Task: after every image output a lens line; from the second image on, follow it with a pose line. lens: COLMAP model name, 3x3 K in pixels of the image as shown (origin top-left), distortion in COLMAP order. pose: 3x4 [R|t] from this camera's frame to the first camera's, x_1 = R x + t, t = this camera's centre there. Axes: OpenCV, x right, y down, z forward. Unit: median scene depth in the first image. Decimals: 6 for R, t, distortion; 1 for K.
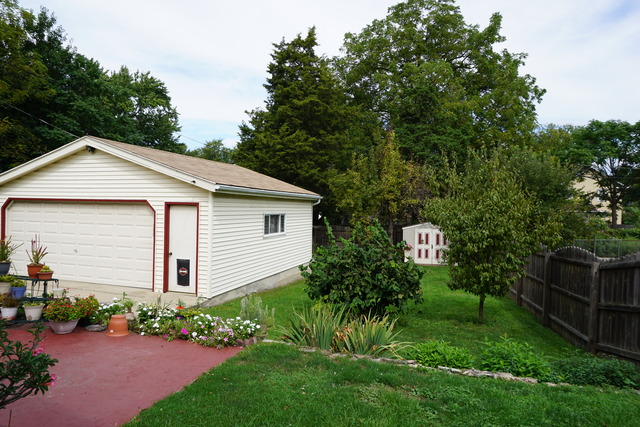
lens RADIAL K [[429.8, 0, 318.9], [0, 429.8, 212.7], [0, 0, 1]] dist [0.002564, 0.000352]
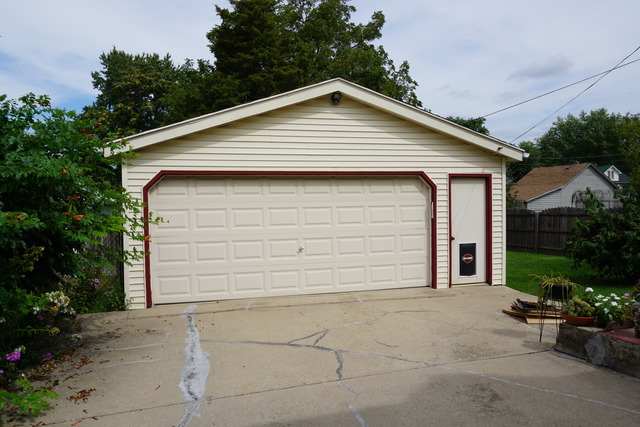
lens RADIAL K [[429.8, 0, 320.0], [0, 429.8, 214.2], [0, 0, 1]] dist [0.002564, 0.000352]
pose [[0.827584, -0.052044, 0.558924, -0.994601], [0.035707, 0.998557, 0.040111, 0.008595], [-0.560205, -0.013238, 0.828248, 0.469673]]
